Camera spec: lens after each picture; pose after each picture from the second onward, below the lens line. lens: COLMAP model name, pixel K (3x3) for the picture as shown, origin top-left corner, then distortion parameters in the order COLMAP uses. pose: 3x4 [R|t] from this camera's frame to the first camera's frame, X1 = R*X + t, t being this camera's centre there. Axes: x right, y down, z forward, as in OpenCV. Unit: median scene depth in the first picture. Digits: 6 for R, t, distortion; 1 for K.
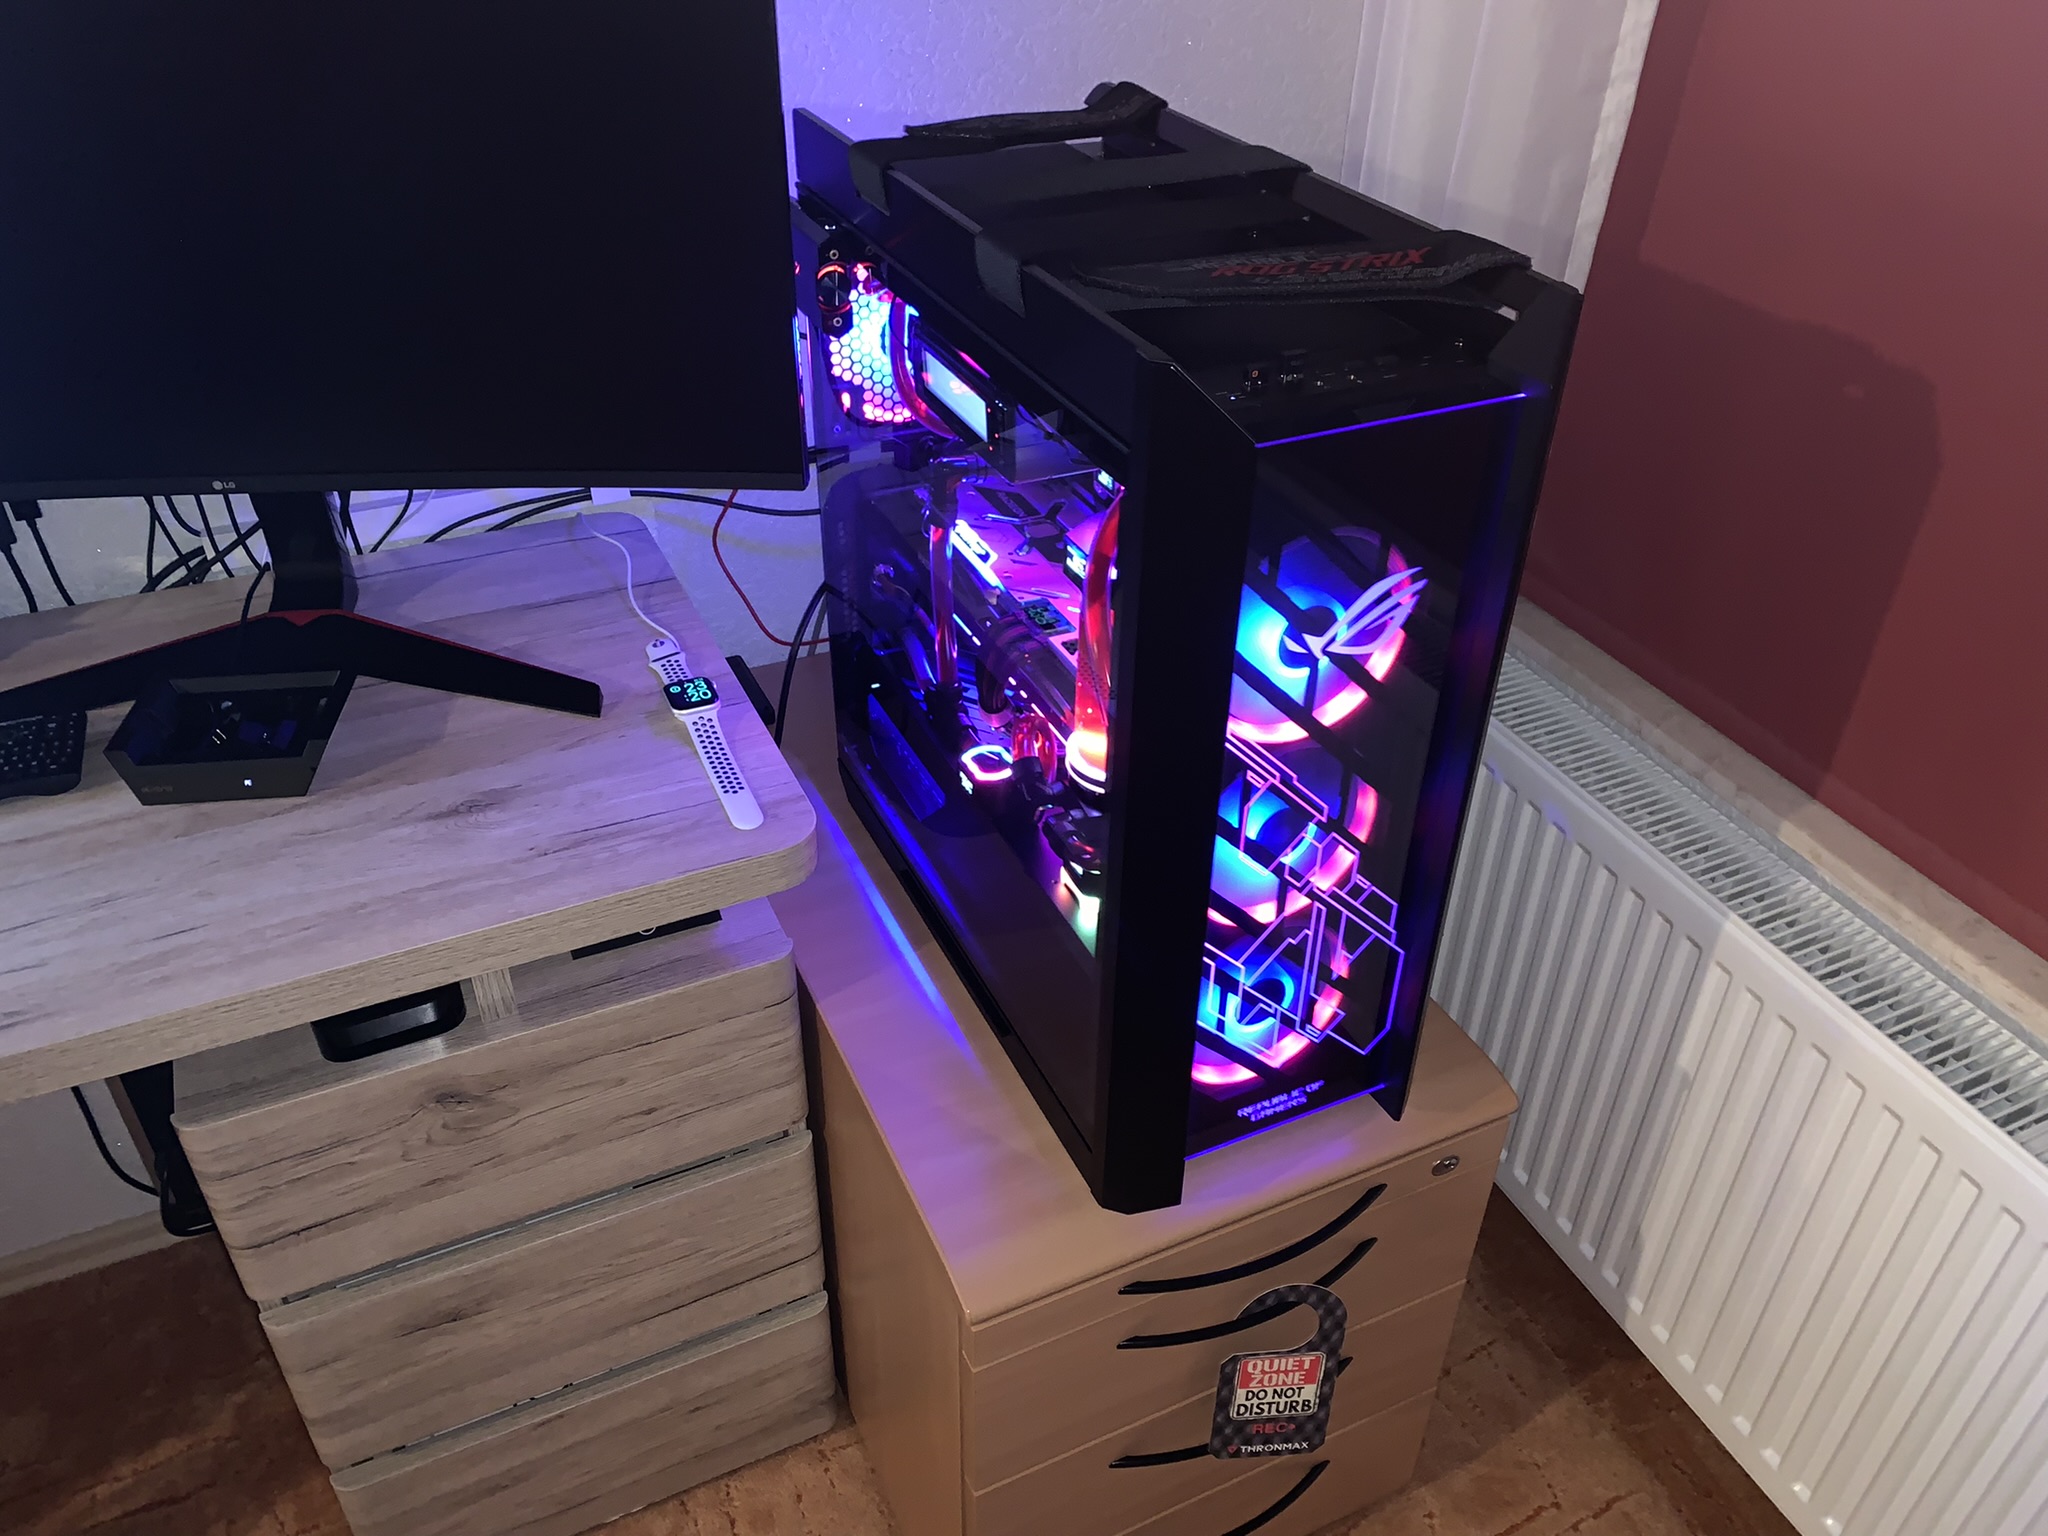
lens RADIAL K [[1571.9, 0, 1057.1], [0, 1571.9, 764.0], [0, 0, 1]] dist [0.039826, -0.046266]
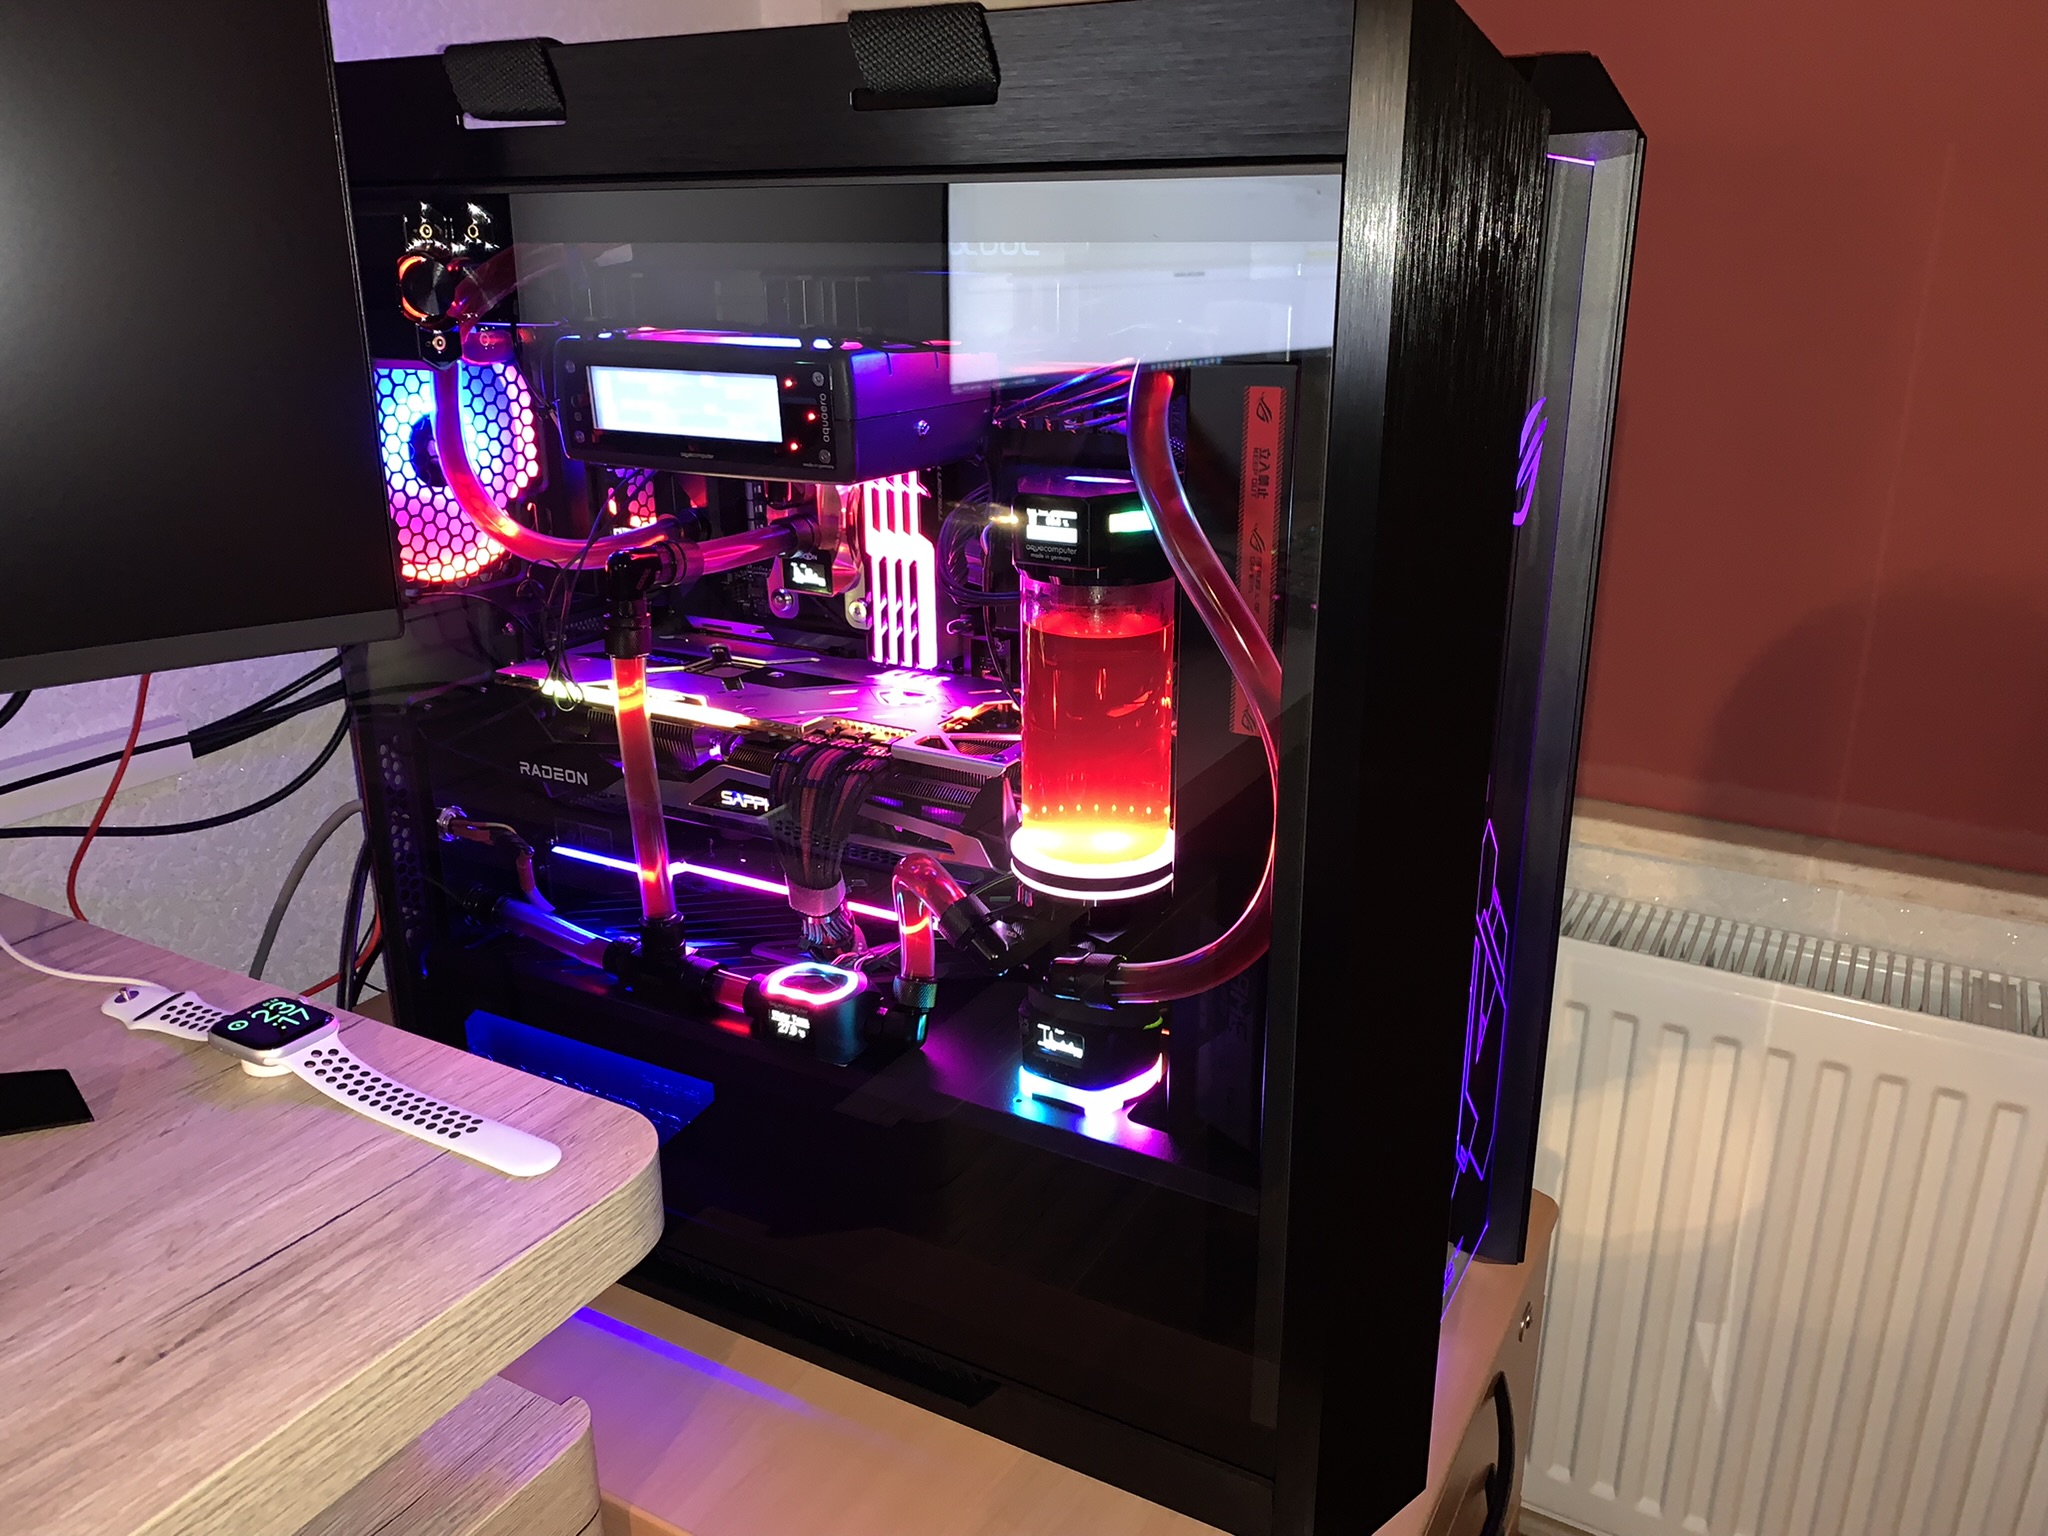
lens RADIAL K [[1571.9, 0, 1045.9], [0, 1571.9, 758.7], [0, 0, 1]] dist [0.039826, -0.046266]
pose [[0.817714, -0.206159, 0.537440, -0.293785], [0.346975, 0.921510, -0.174435, 0.059930], [-0.459295, 0.329116, 0.825064, 0.401329]]
